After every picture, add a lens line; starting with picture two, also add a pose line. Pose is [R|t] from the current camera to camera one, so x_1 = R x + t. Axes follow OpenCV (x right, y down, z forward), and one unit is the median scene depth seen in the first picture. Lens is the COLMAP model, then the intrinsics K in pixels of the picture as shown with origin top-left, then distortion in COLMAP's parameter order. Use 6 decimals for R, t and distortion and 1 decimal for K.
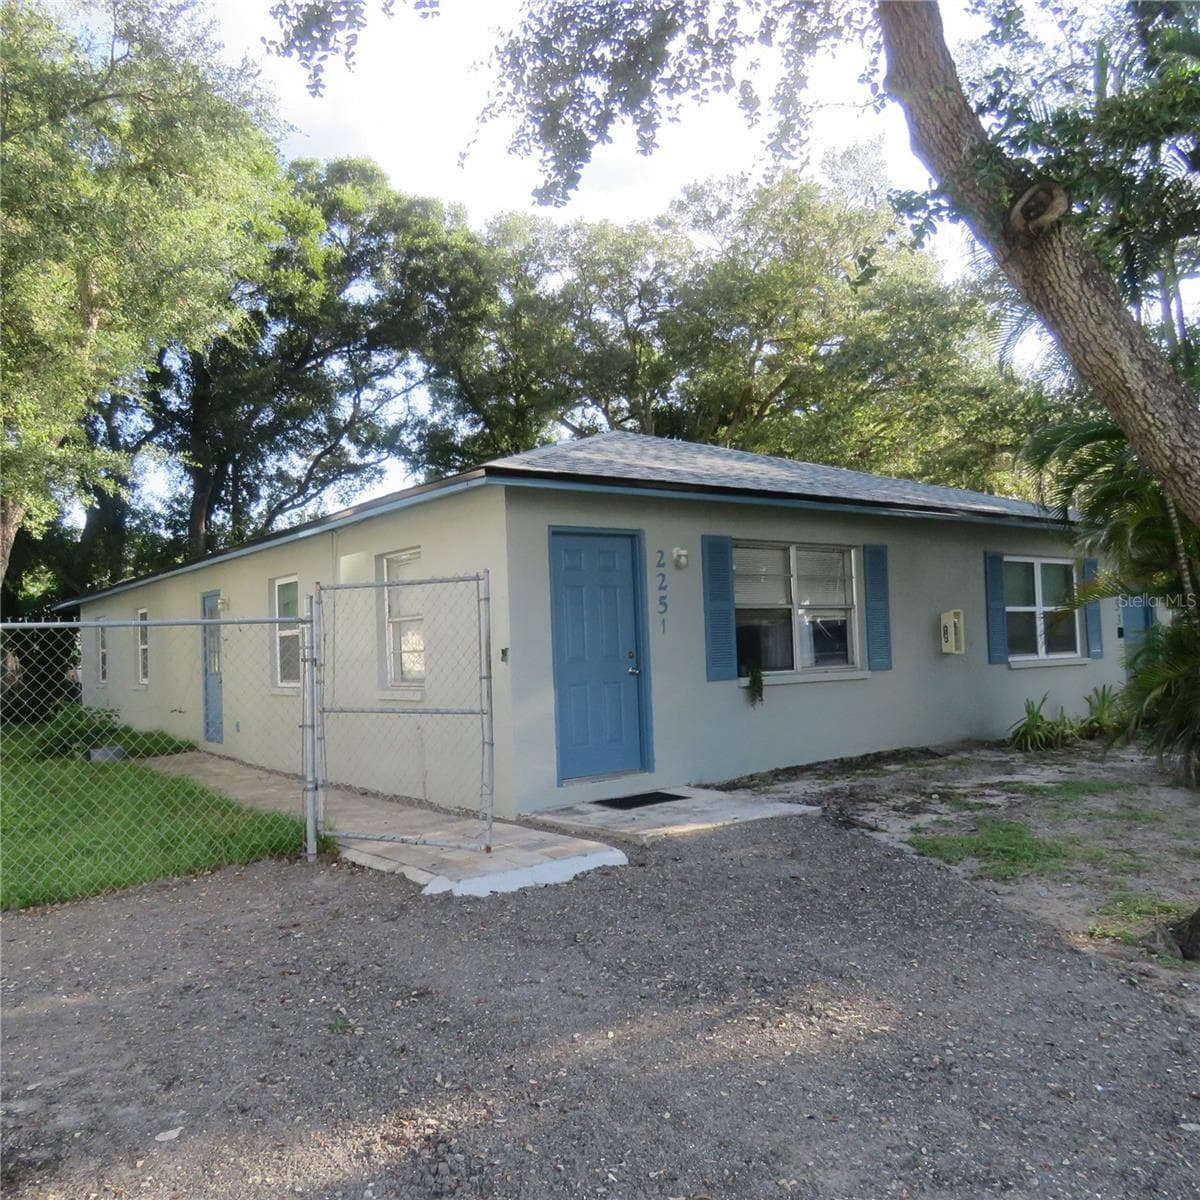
lens RADIAL K [[1116.8, 0, 686.6], [0, 1116.8, 585.9], [0, 0, 1]] dist [0.016742, -0.012353]
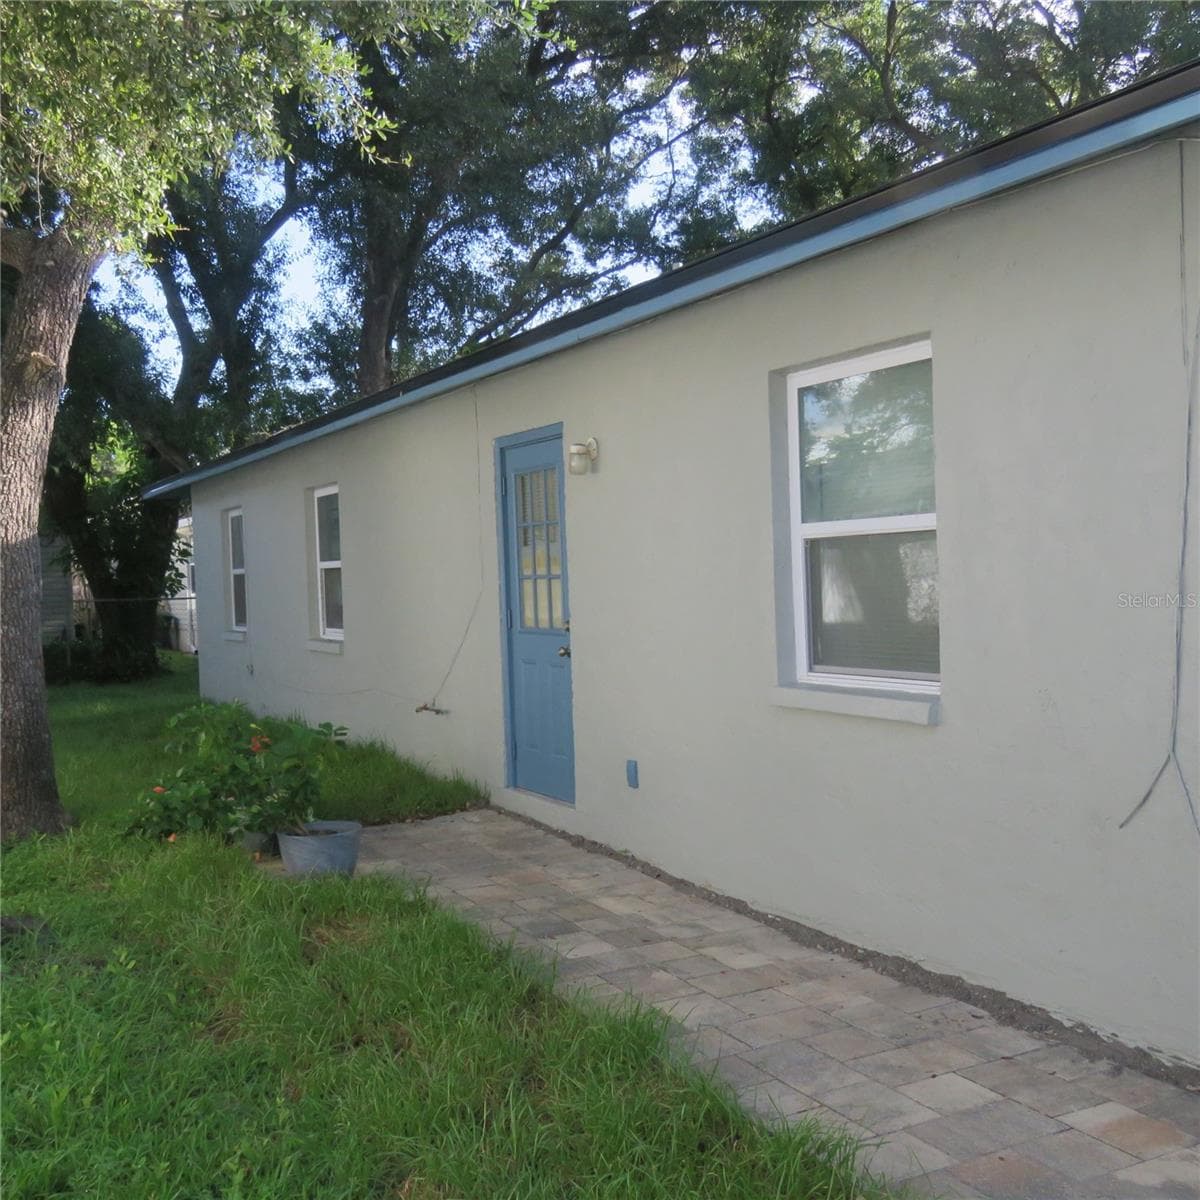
lens RADIAL K [[1318.1, 0, 600.0], [0, 1318.1, 600.0], [0, 0, 1]] dist [-0.001001, -0.006278]
pose [[0.987010, 0.014540, -0.160001, -0.176915], [-0.002353, 0.997098, 0.076097, 0.016368], [0.160643, -0.074732, 0.984179, 0.288891]]
